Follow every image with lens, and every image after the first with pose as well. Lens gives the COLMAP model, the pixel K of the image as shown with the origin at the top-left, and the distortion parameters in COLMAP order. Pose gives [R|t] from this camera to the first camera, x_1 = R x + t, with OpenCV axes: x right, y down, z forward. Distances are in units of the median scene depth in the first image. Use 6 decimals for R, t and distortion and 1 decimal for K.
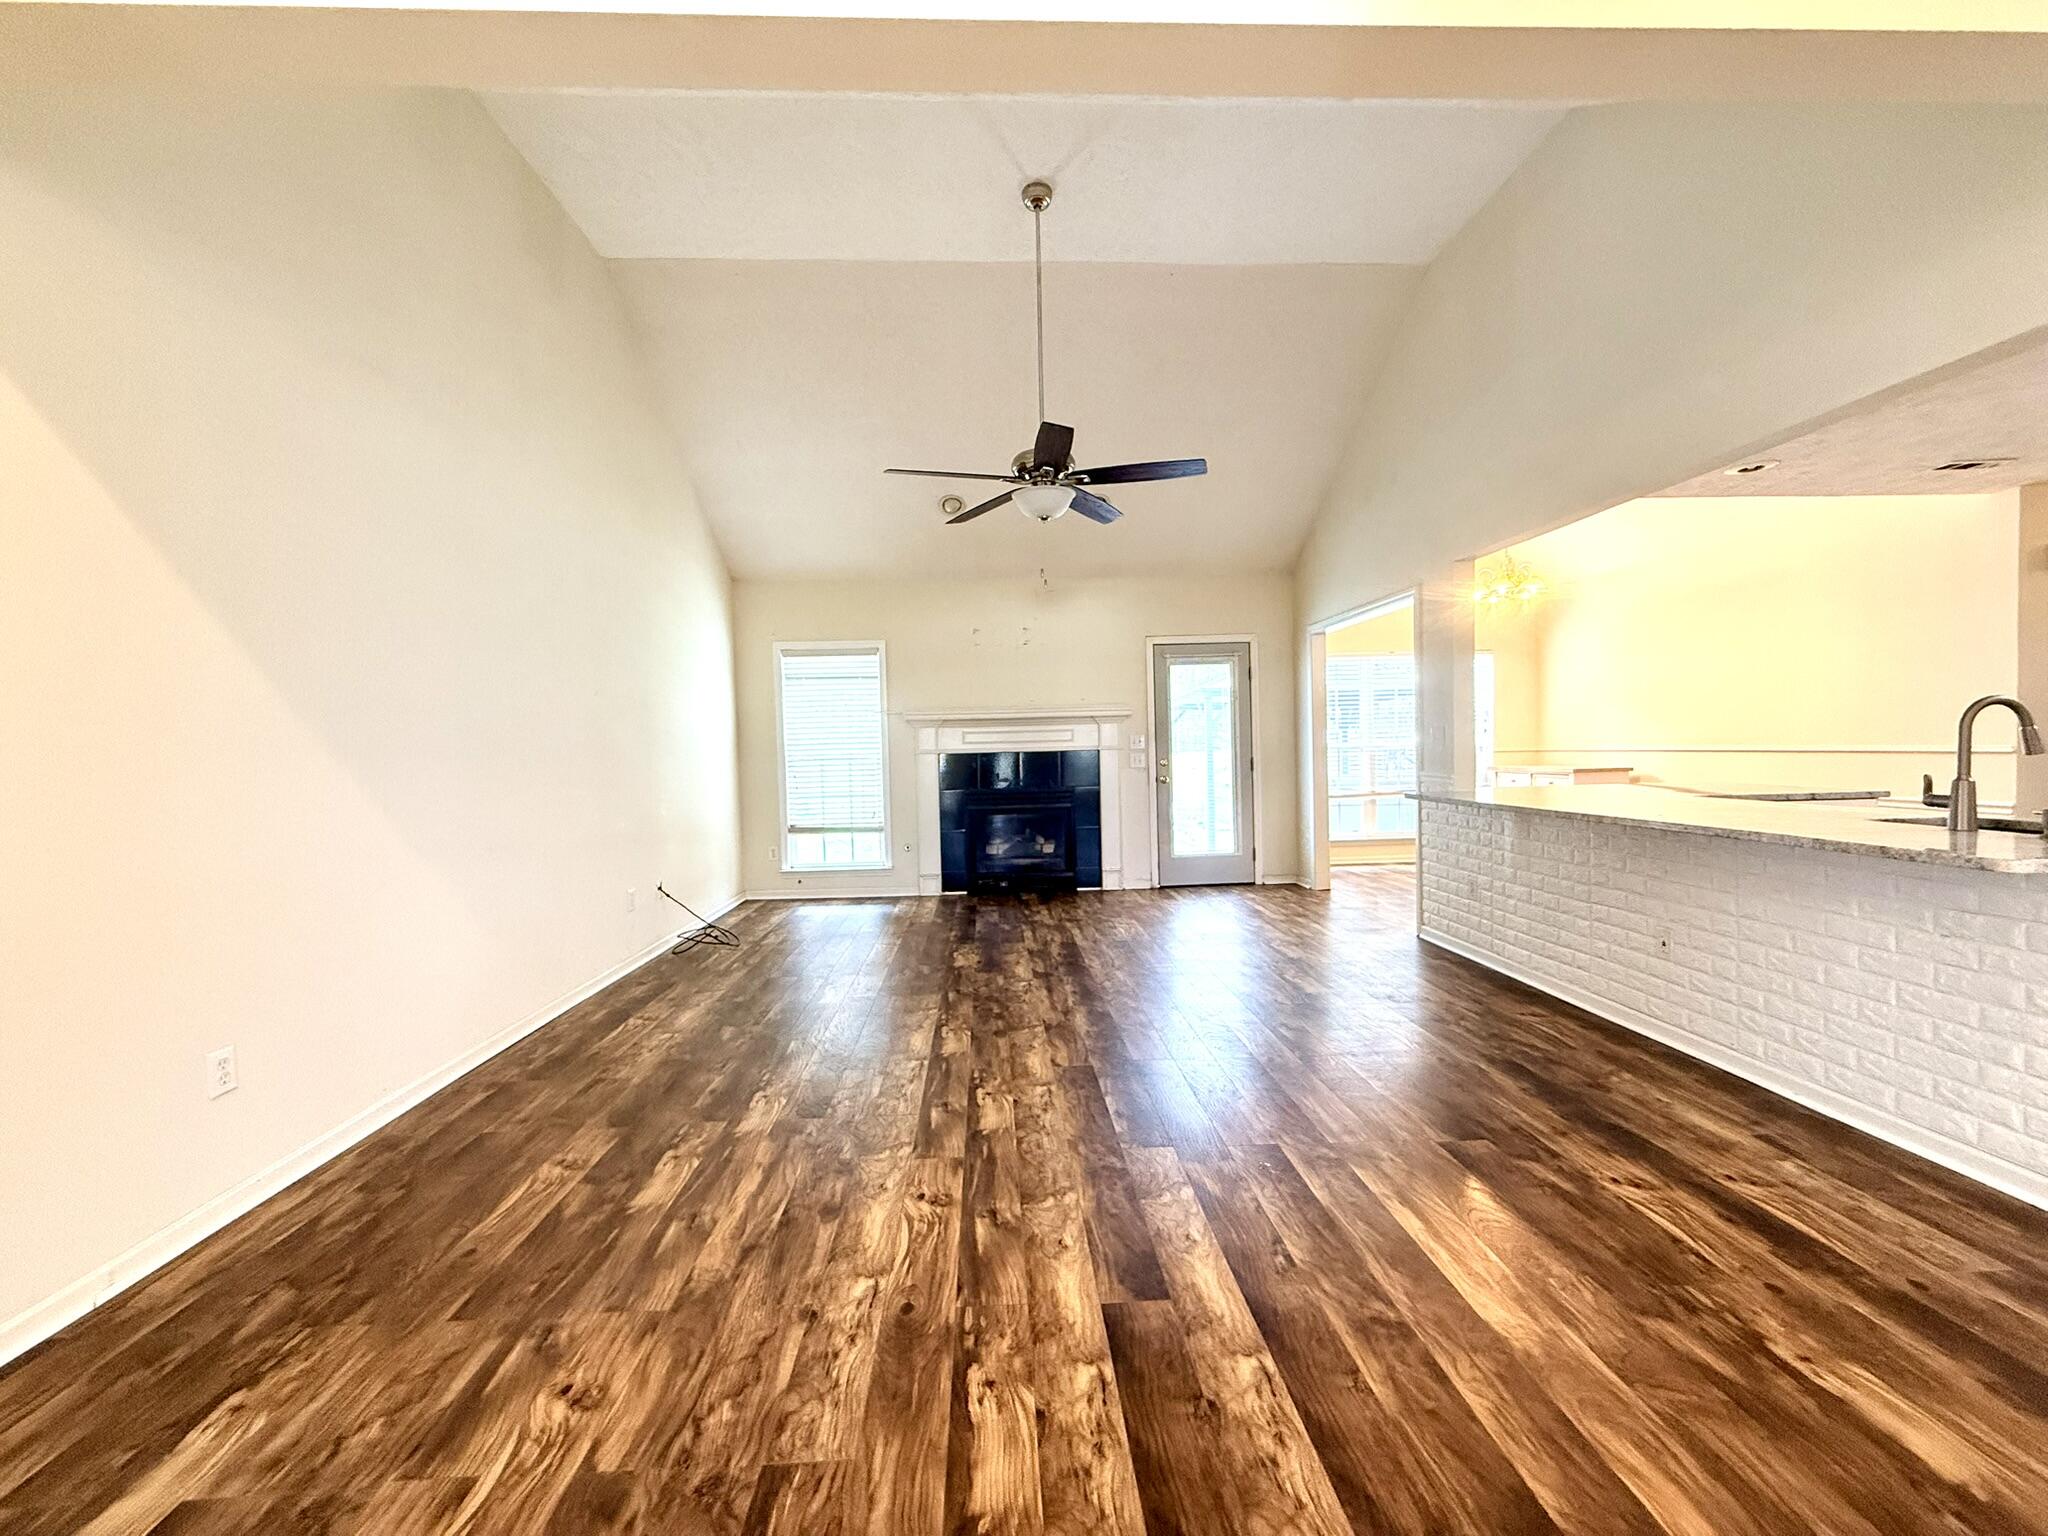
lens RADIAL K [[815.0, 0, 1022.9], [0, 815.0, 770.5], [0, 0, 1]] dist [-0.000984, 0.000188]
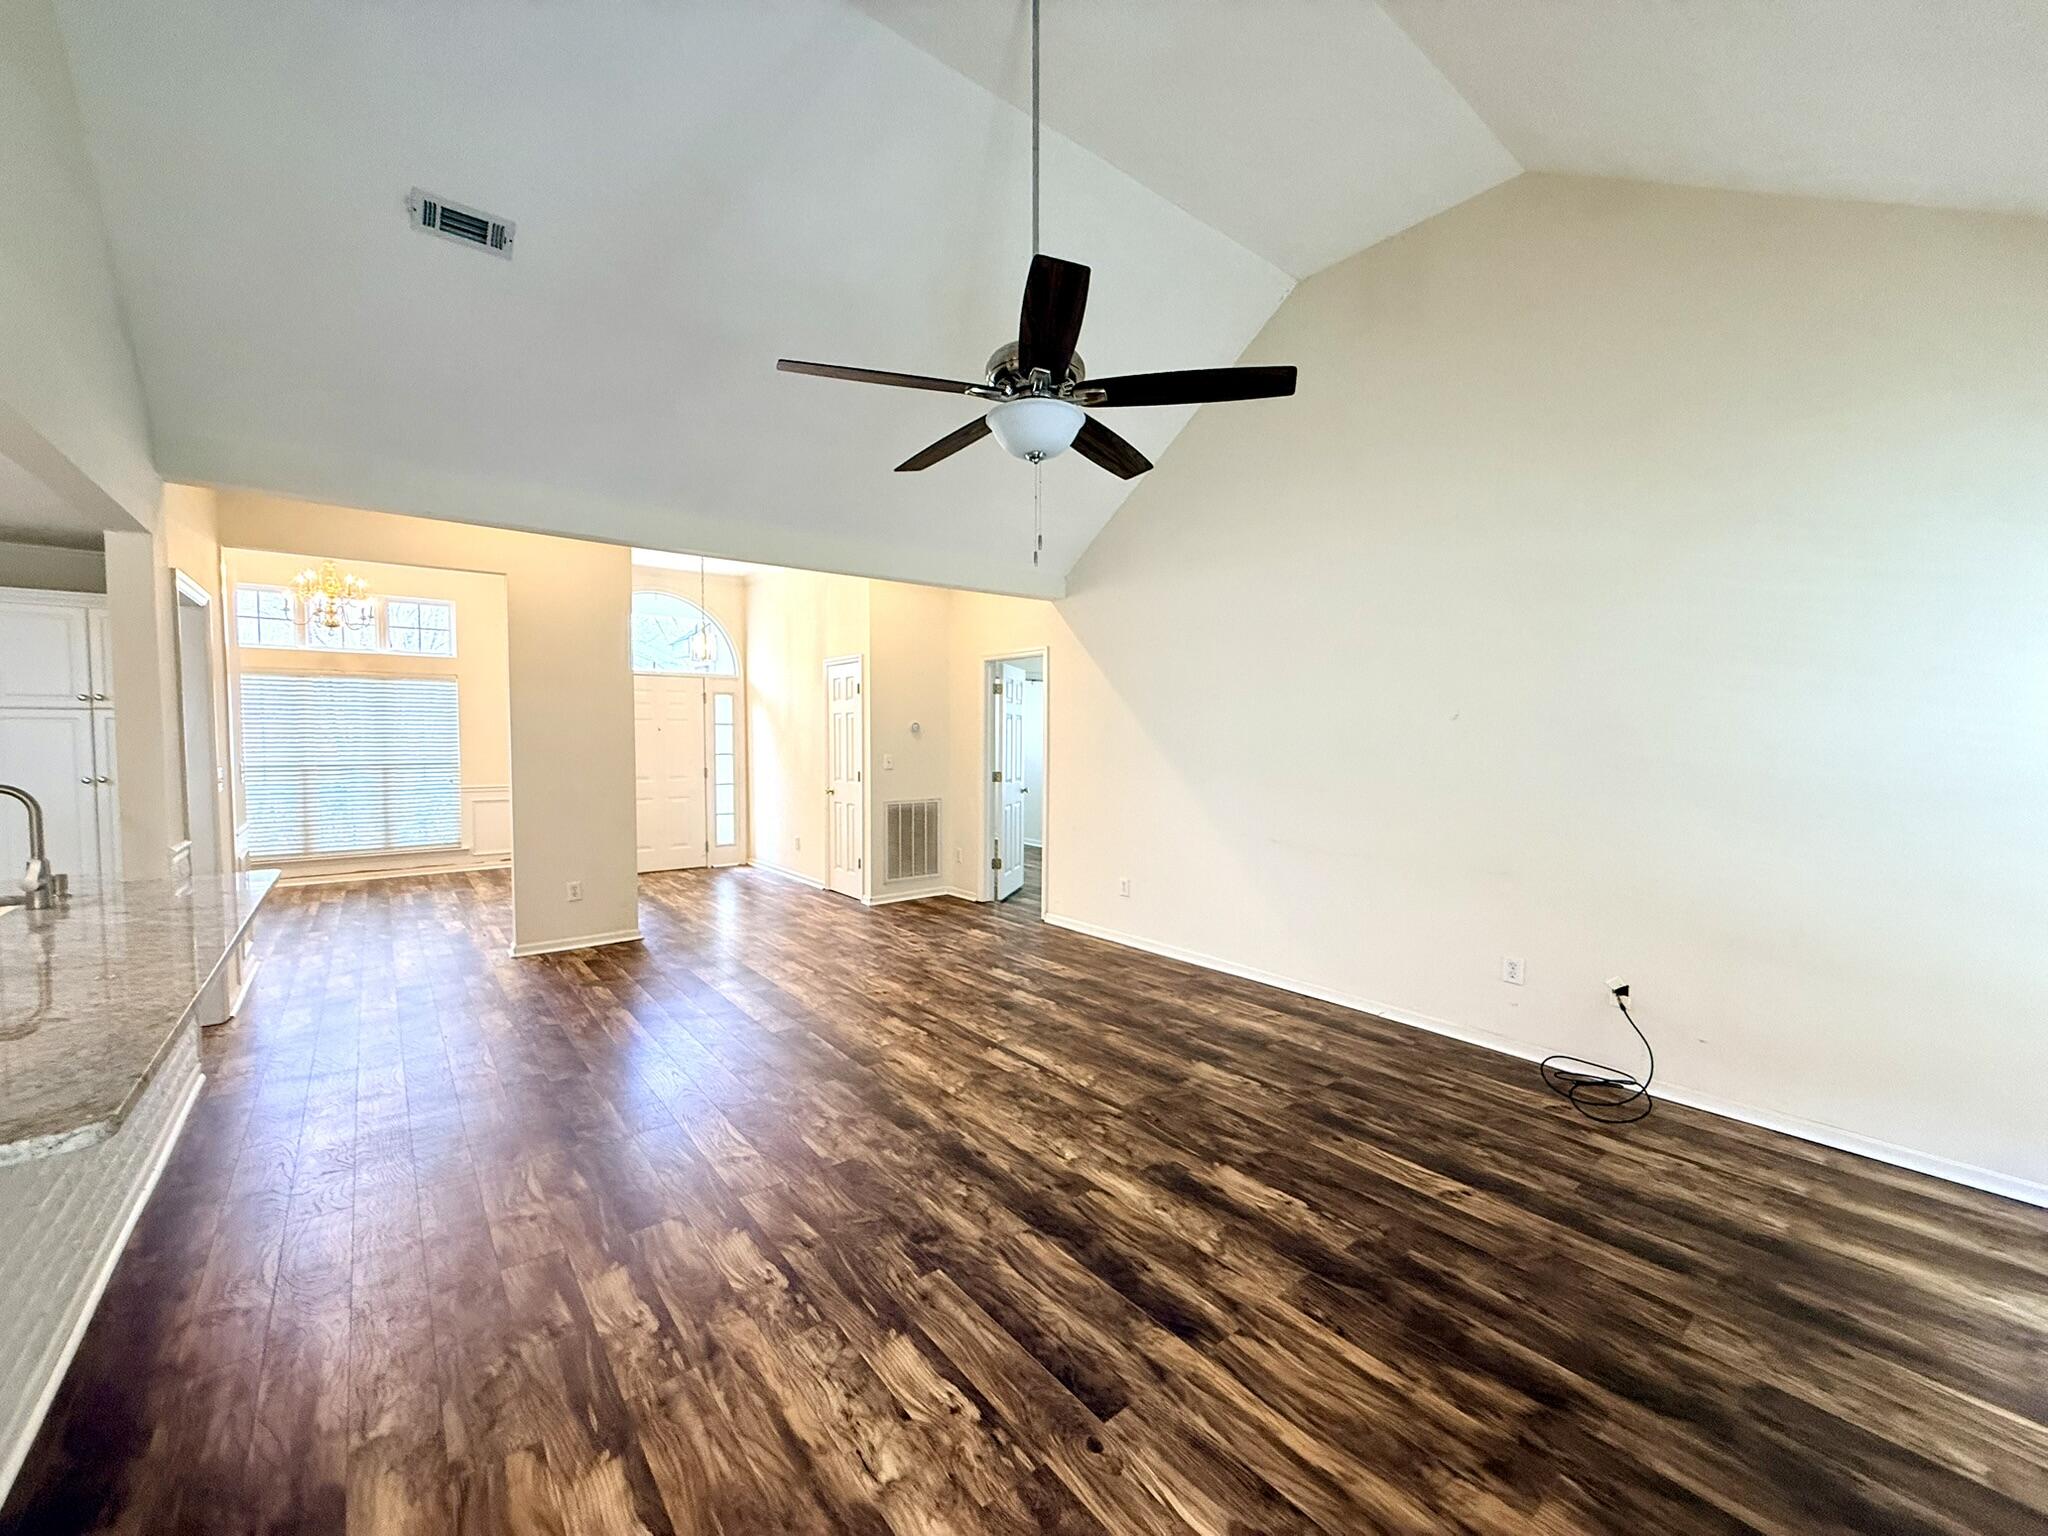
lens RADIAL K [[815.0, 0, 1022.9], [0, 815.0, 770.5], [0, 0, 1]] dist [-0.000984, 0.000188]
pose [[-0.806802, 0.045068, -0.589101, 0.606193], [-0.004742, 0.996560, 0.082735, -0.164612], [0.590803, 0.069545, -0.803813, 2.180735]]
